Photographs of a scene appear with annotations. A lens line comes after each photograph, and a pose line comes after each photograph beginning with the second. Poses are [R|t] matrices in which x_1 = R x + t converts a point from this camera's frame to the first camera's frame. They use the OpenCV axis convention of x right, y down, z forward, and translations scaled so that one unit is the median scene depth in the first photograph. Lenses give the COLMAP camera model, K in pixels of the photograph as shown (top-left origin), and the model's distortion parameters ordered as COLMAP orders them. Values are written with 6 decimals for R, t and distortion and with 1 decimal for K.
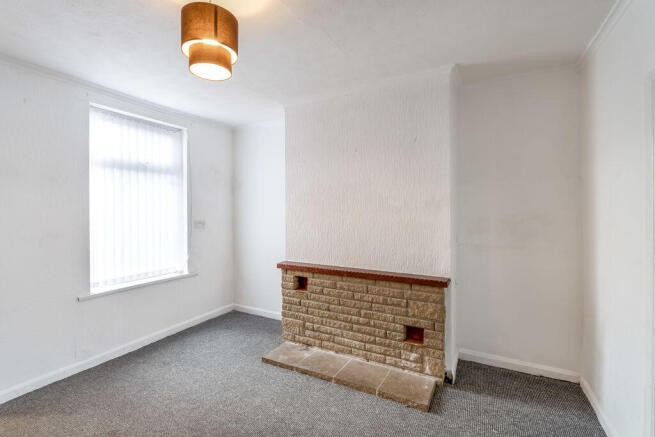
lens RADIAL K [[297.6, 0, 327.1], [0, 297.6, 213.3], [0, 0, 1]] dist [-0.000237, -0.001962]
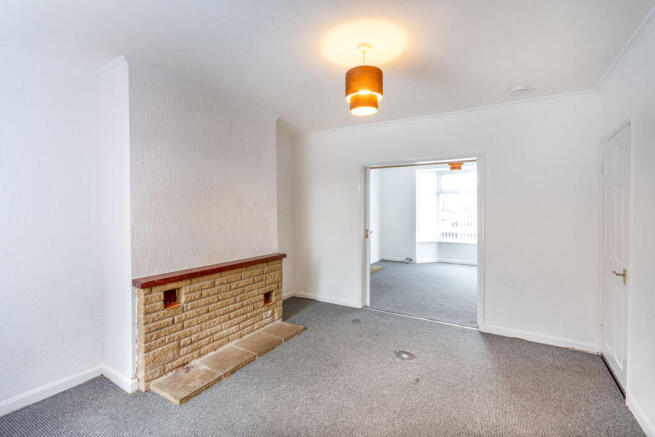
lens RADIAL K [[291.9, 0, 327.6], [0, 291.9, 216.4], [0, 0, 1]] dist [-0.000487, -0.000141]
pose [[0.050120, -0.022406, 0.998492, -0.960807], [0.005644, 0.999739, 0.022150, -0.002654], [-0.998727, 0.004525, 0.050233, 0.594905]]
